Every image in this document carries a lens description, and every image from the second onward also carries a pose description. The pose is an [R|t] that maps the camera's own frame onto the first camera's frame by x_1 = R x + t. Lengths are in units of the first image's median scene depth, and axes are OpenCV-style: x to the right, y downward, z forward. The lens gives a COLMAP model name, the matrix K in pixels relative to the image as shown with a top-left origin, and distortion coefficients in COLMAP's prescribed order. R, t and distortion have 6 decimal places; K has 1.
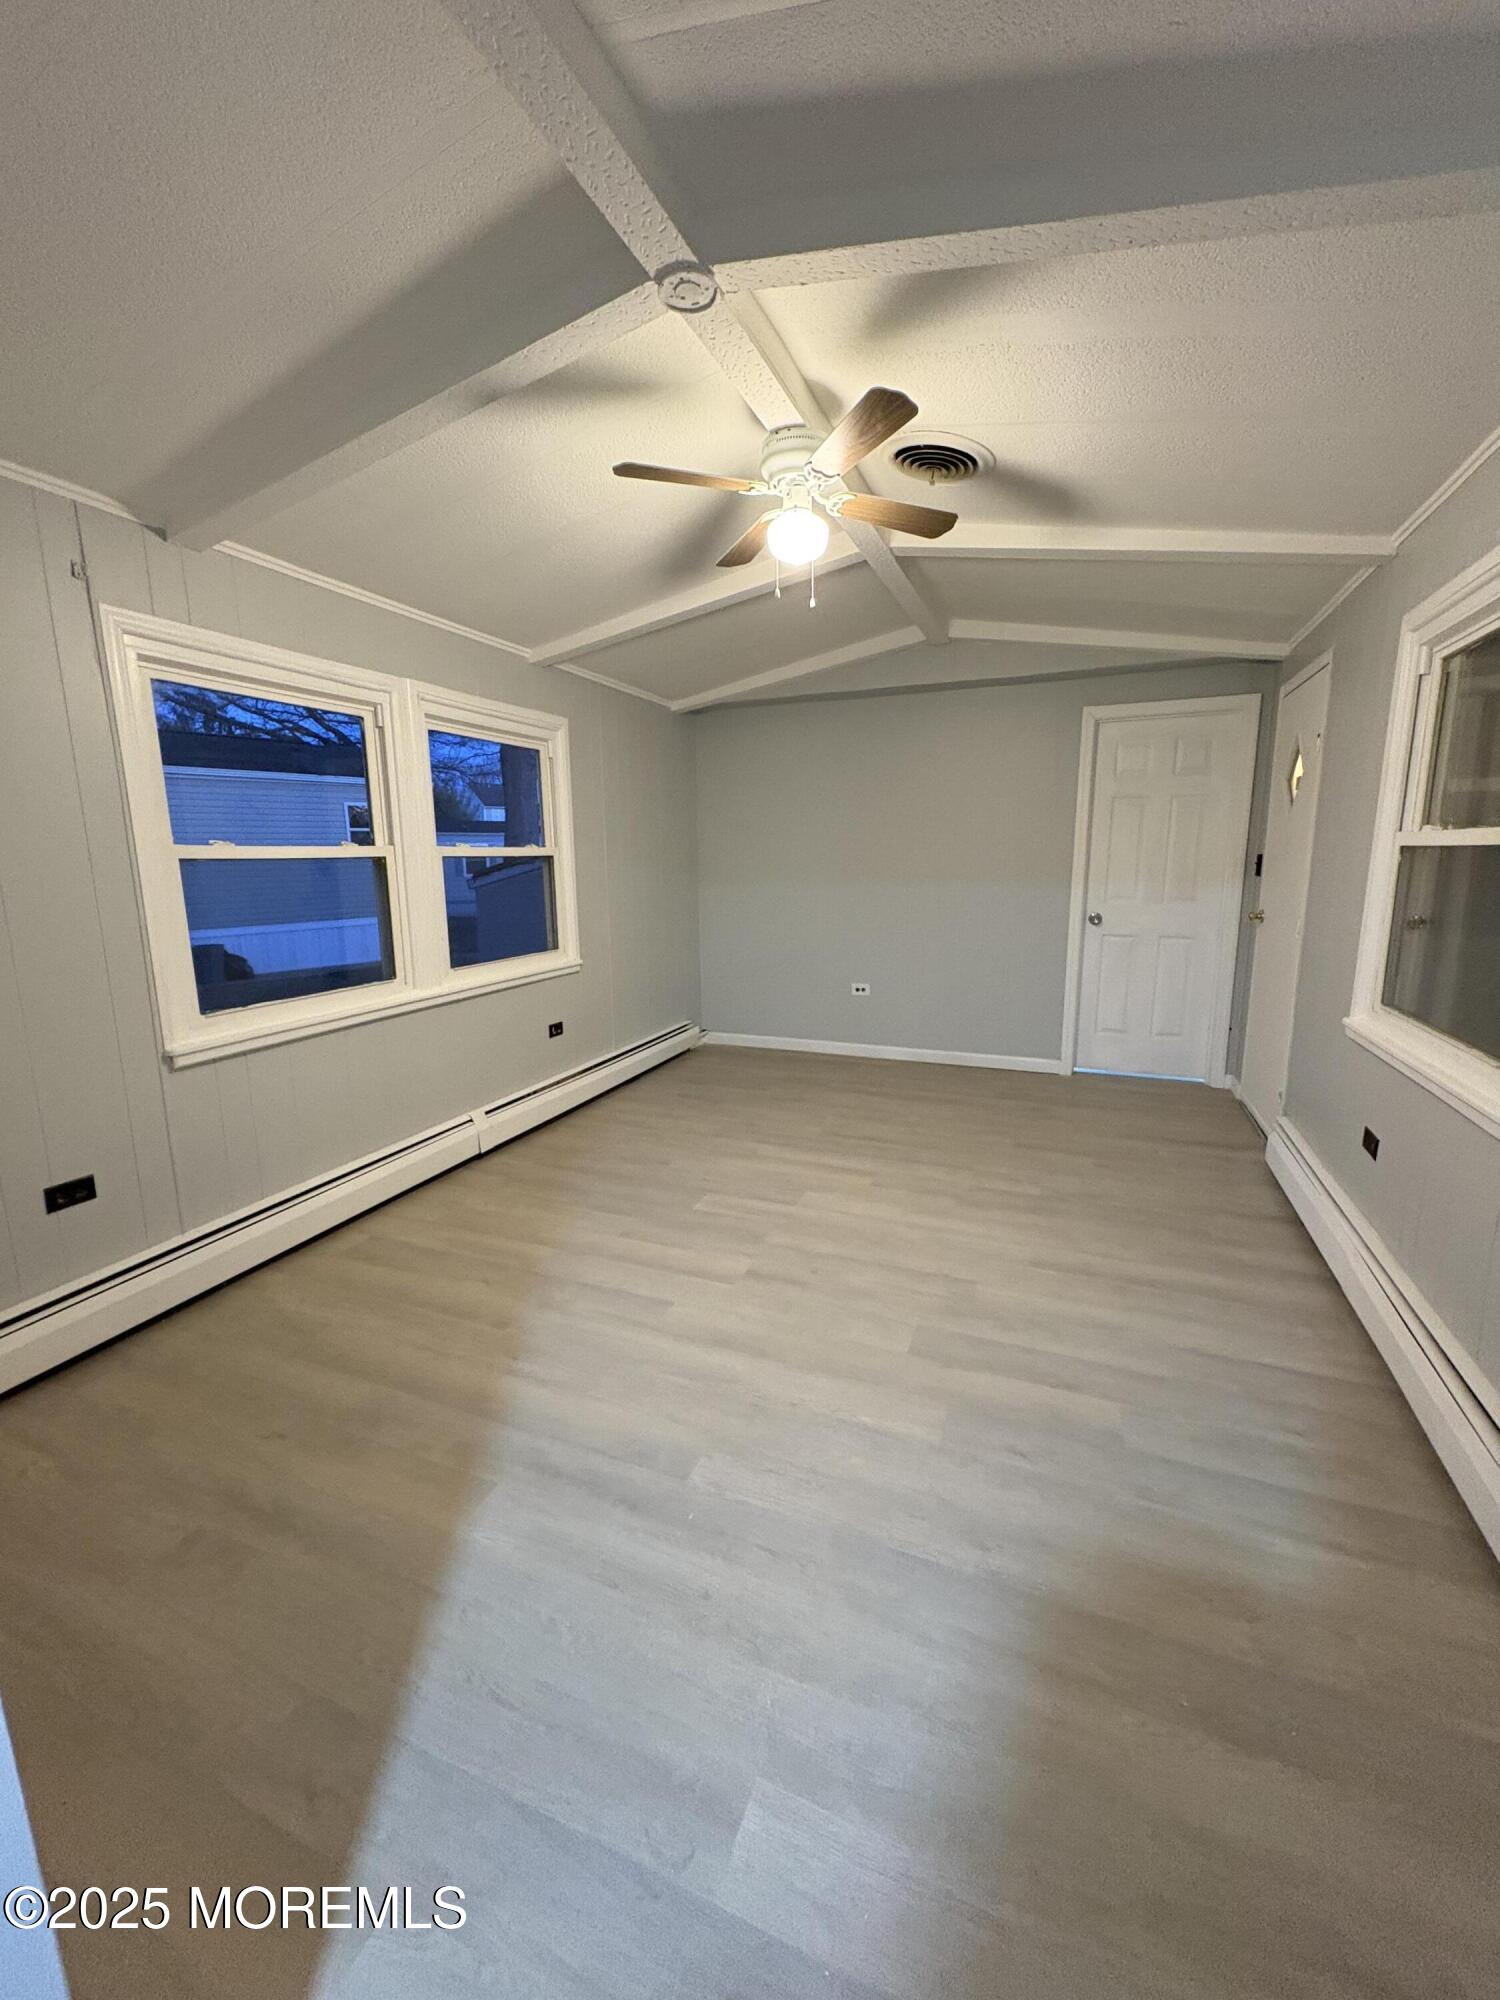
lens RADIAL K [[797.2, 0, 747.2], [0, 797.2, 1006.3], [0, 0, 1]] dist [-0.003974, -0.000215]
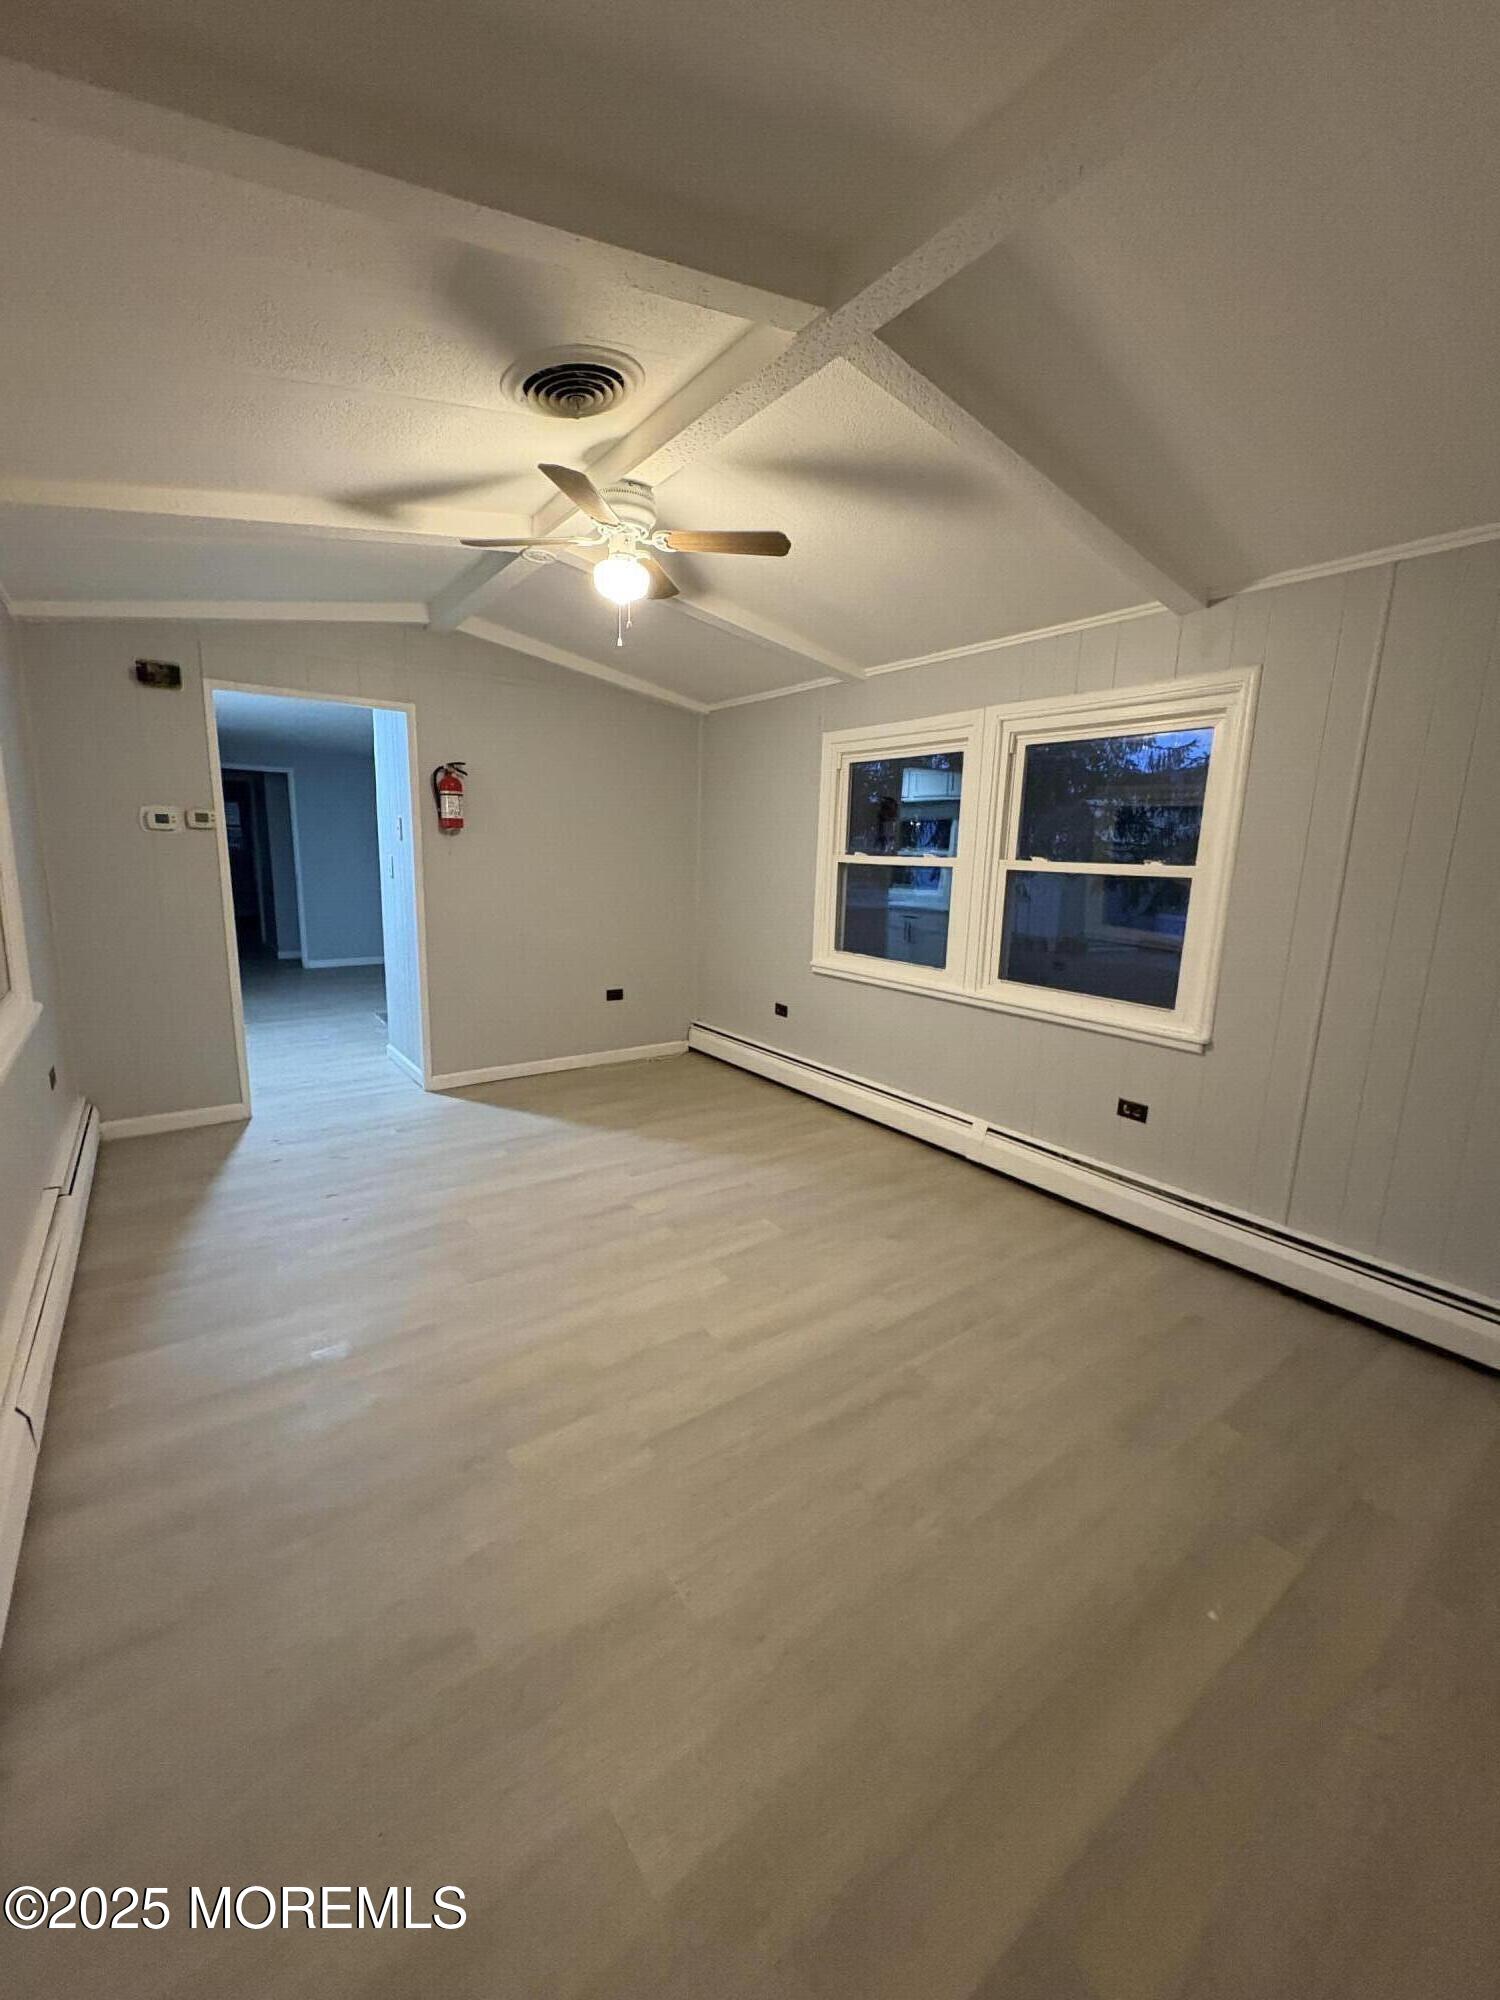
lens RADIAL K [[797.2, 0, 749.8], [0, 797.2, 996.4], [0, 0, 1]] dist [-0.003974, -0.000215]
pose [[-0.524511, 0.152800, -0.837580, 0.700480], [-0.178784, 0.942063, 0.283819, -0.276508], [0.832421, 0.298612, -0.466804, 1.297412]]
